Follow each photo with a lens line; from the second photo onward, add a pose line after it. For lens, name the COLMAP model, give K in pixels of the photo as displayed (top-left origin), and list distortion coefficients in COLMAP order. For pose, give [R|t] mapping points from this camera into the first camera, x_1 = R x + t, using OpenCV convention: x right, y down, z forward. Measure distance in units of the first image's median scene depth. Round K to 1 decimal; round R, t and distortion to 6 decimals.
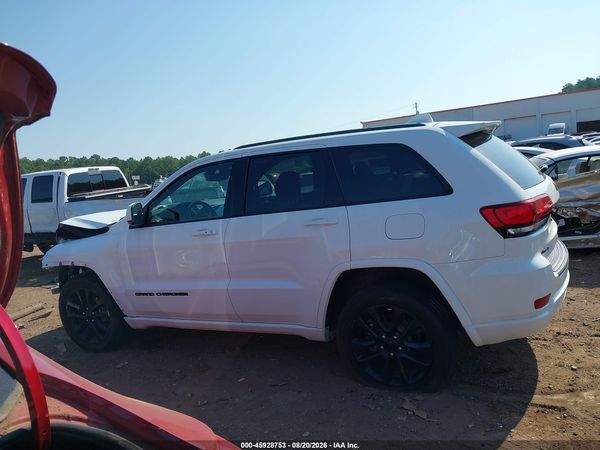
lens RADIAL K [[471.2, 0, 303.2], [0, 471.2, 224.1], [0, 0, 1]] dist [0.004864, -0.006862]
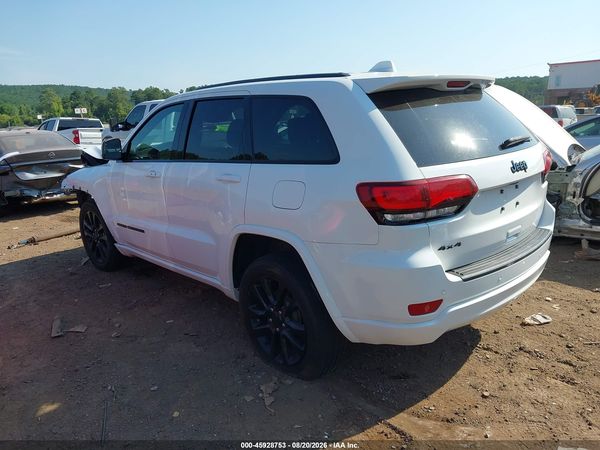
lens RADIAL K [[471.2, 0, 303.2], [0, 471.2, 224.1], [0, 0, 1]] dist [0.004864, -0.006862]
pose [[0.936488, 0.144911, -0.319361, 0.499947], [-0.102979, 0.984121, 0.144574, -0.065684], [0.335240, -0.102504, 0.936540, 0.173385]]
